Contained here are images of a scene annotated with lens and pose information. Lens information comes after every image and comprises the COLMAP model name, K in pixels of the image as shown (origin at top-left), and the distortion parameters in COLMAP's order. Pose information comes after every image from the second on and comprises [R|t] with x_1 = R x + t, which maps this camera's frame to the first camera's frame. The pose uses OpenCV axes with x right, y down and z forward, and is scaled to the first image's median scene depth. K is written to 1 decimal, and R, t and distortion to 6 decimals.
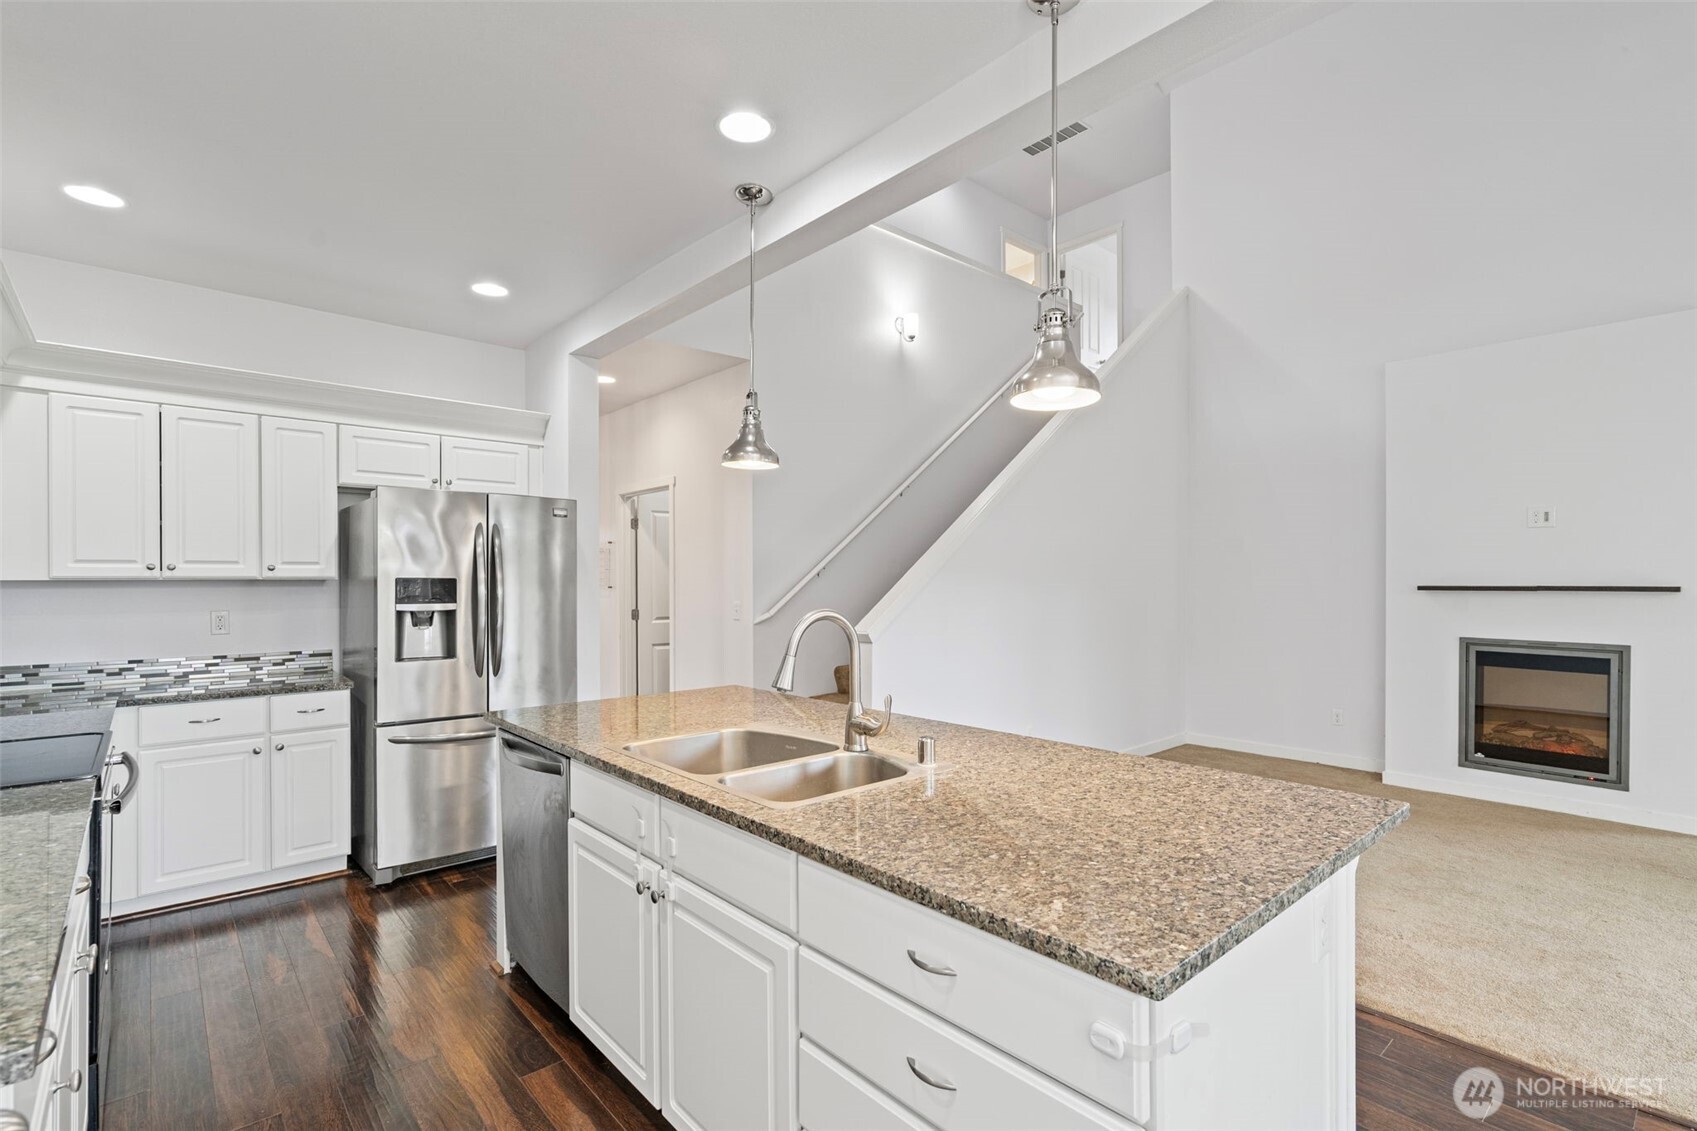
lens RADIAL K [[791.5, 0, 844.7], [0, 791.5, 581.2], [0, 0, 1]] dist [0.003222, -0.000264]
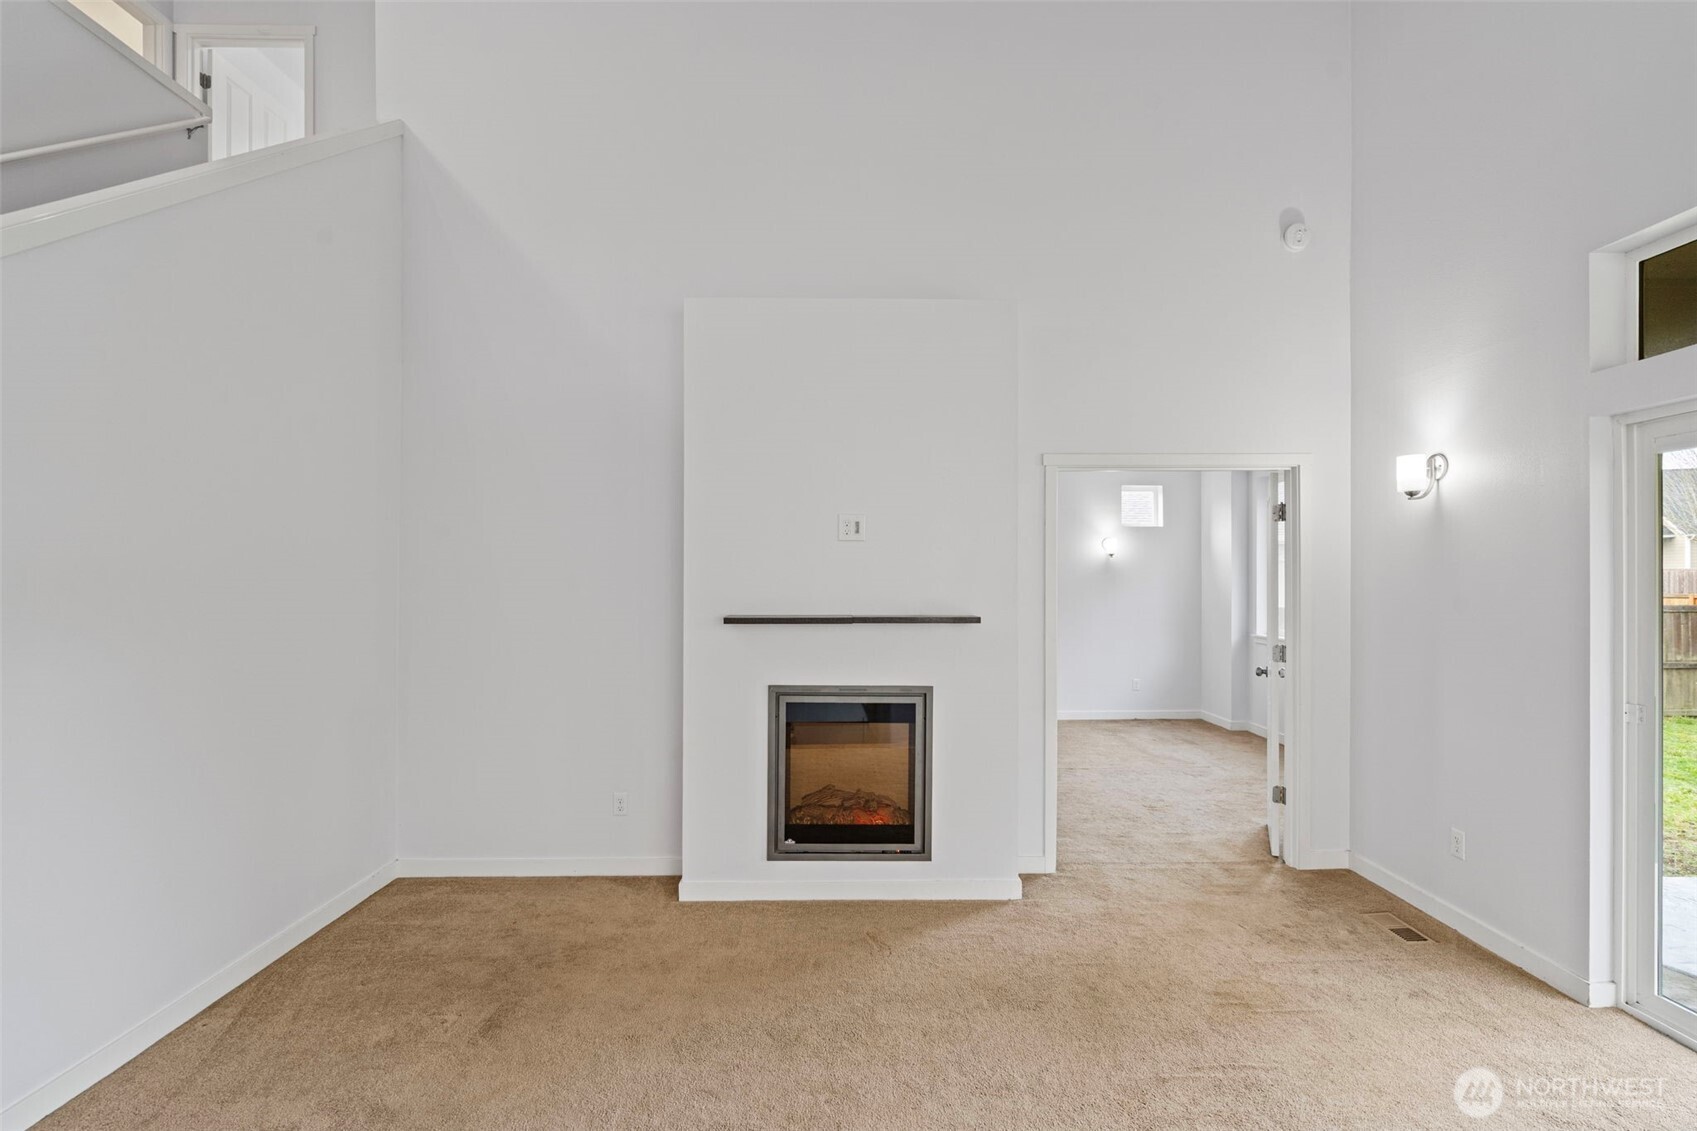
lens RADIAL K [[791.5, 0, 847.6], [0, 791.5, 577.4], [0, 0, 1]] dist [0.003222, -0.000264]
pose [[0.666255, 0.007388, 0.745688, 0.280857], [0.002684, 0.999921, -0.012305, -0.021452], [-0.745719, 0.010200, 0.666182, 0.465518]]
